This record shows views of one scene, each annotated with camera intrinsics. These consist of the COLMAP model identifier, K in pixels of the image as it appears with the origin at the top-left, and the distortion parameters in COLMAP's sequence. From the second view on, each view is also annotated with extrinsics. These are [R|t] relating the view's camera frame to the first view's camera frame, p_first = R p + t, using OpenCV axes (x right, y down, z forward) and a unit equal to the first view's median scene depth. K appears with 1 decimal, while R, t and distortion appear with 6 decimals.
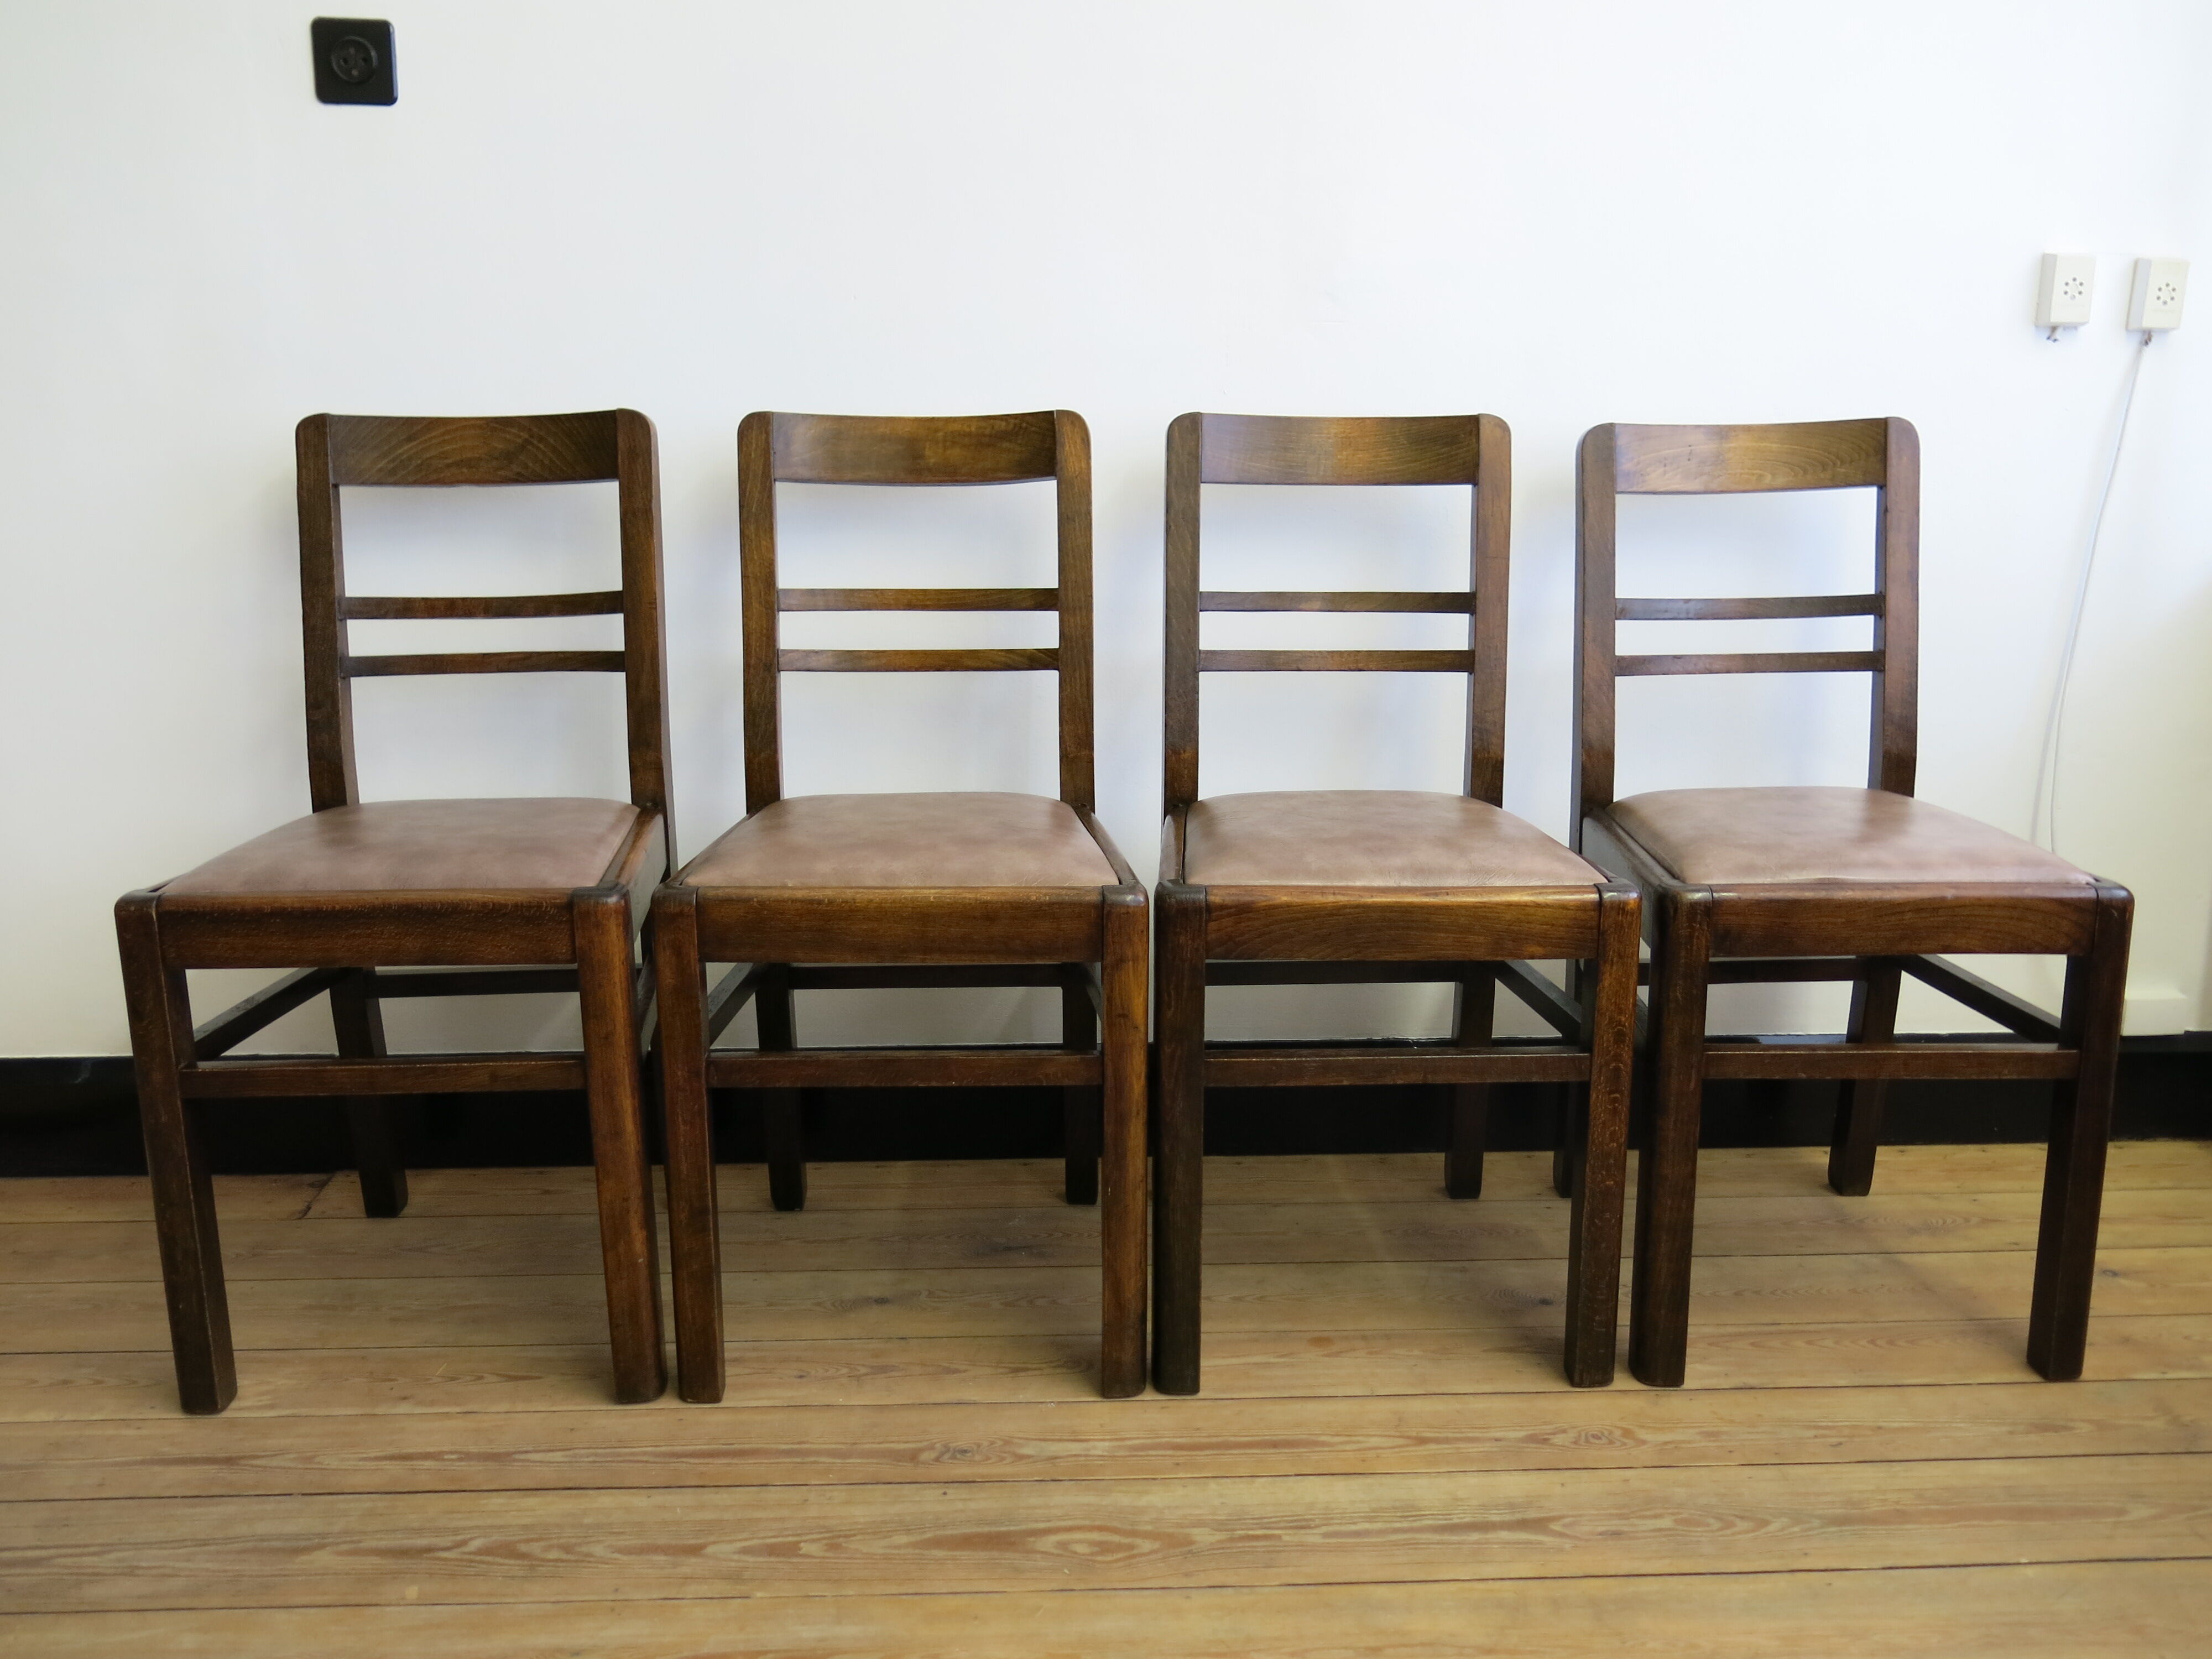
lens RADIAL K [[1853.2, 0, 1118.5], [0, 1853.2, 844.0], [0, 0, 1]] dist [-0.025025, 0.007537]
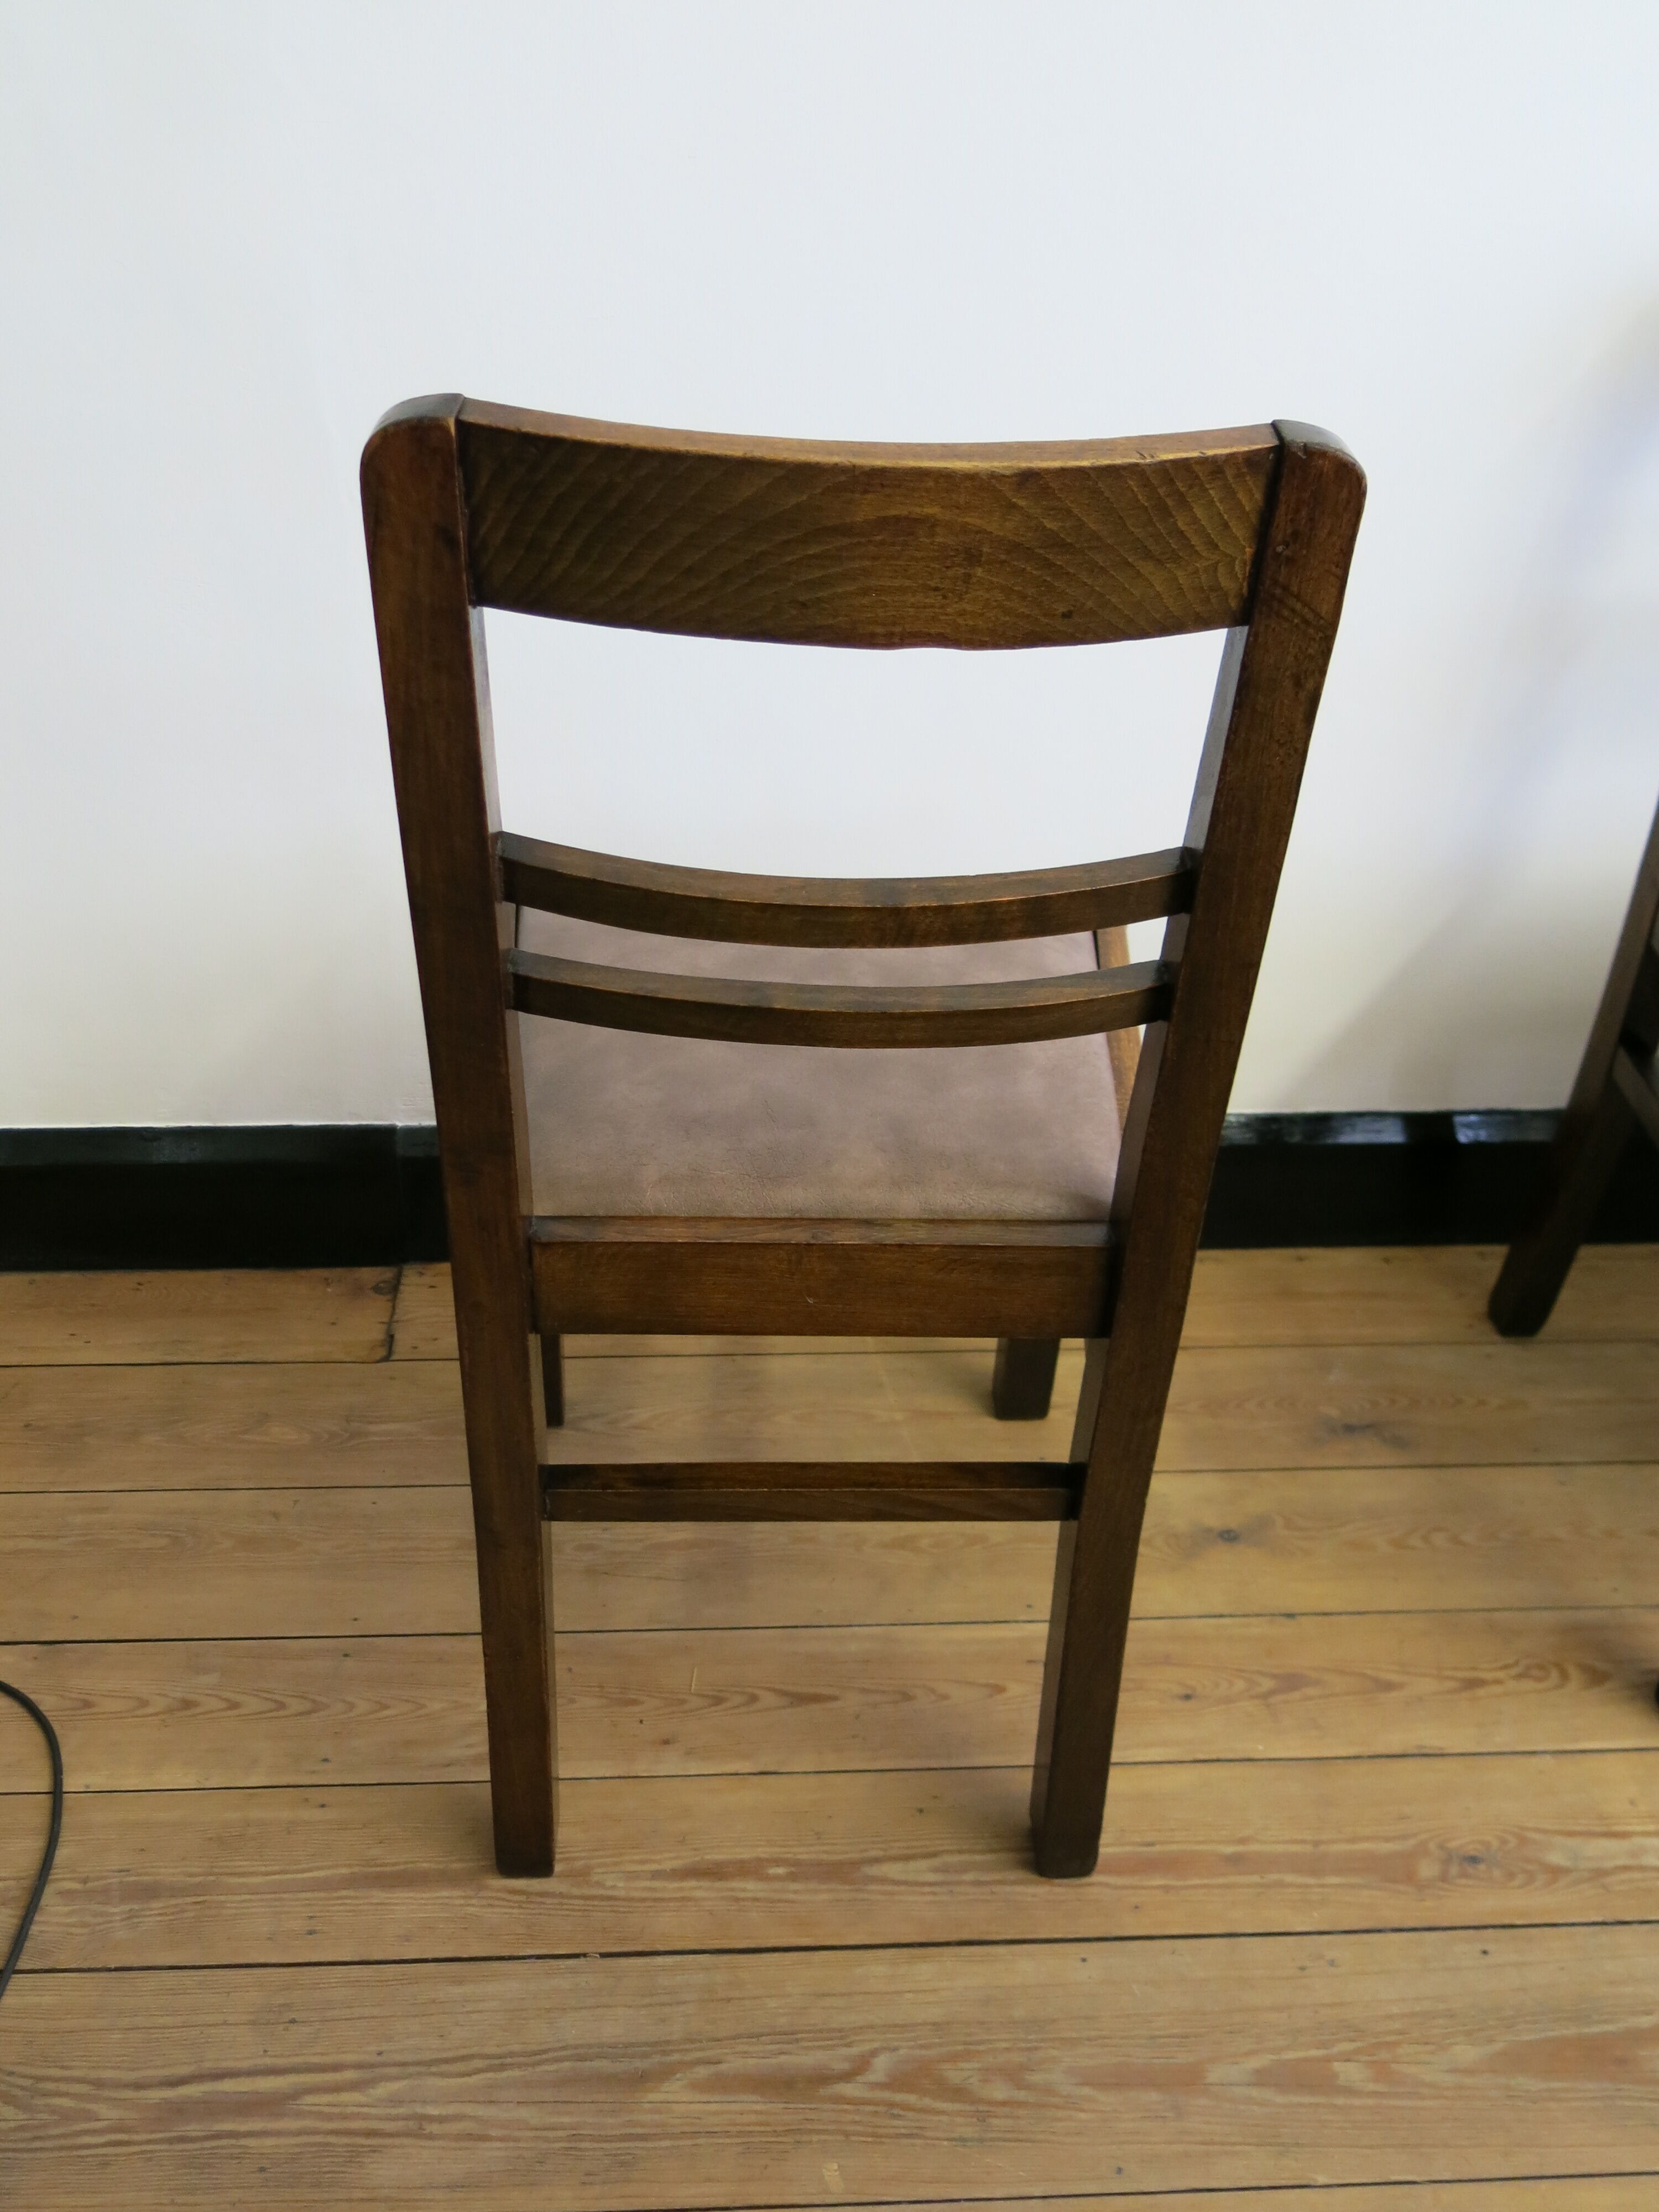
lens RADIAL K [[1853.2, 0, 807.8], [0, 1853.2, 1105.3], [0, 0, 1]] dist [-0.025025, 0.007537]
pose [[0.999861, 0.016278, 0.003466, -0.340869], [-0.016499, 0.942191, 0.334670, -0.184675], [0.002182, -0.334681, 0.942329, 0.398085]]
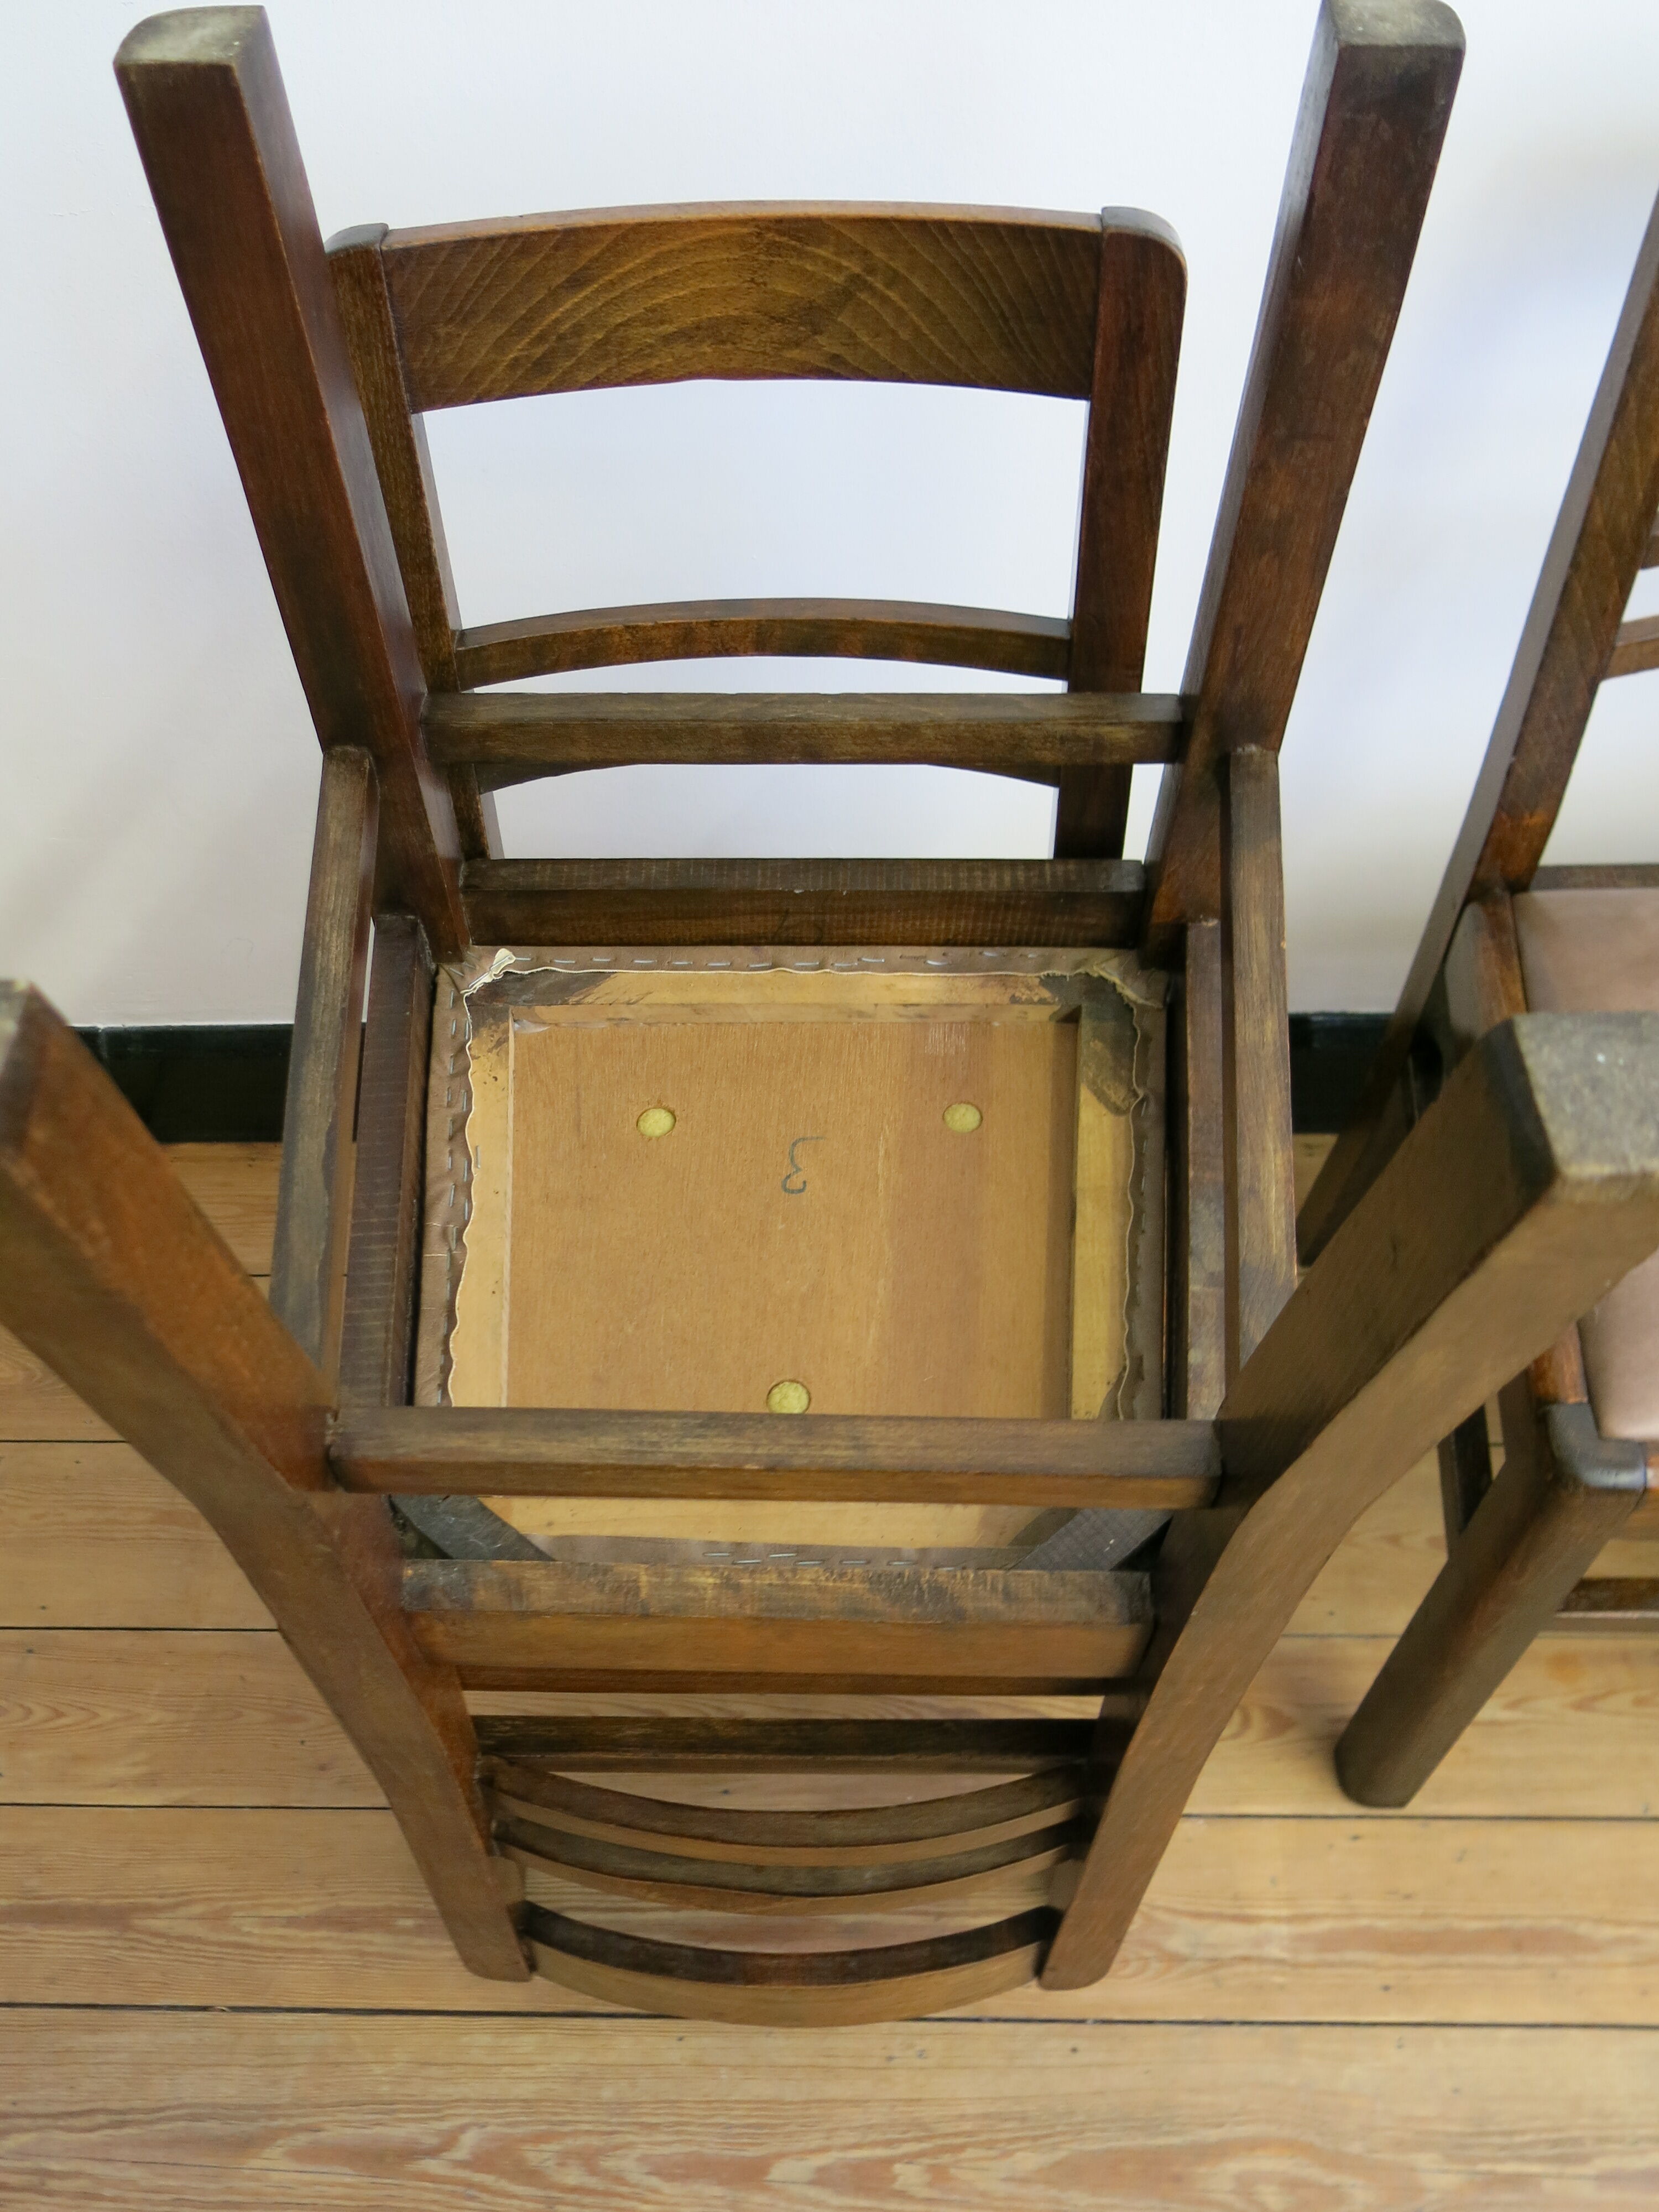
lens RADIAL K [[1853.2, 0, 798.6], [0, 1853.2, 1128.1], [0, 0, 1]] dist [-0.025025, 0.007537]
pose [[0.997138, 0.037236, -0.065790, -0.157256], [0.014373, 0.761025, 0.648564, -0.381066], [0.074218, -0.647654, 0.758312, 0.621170]]
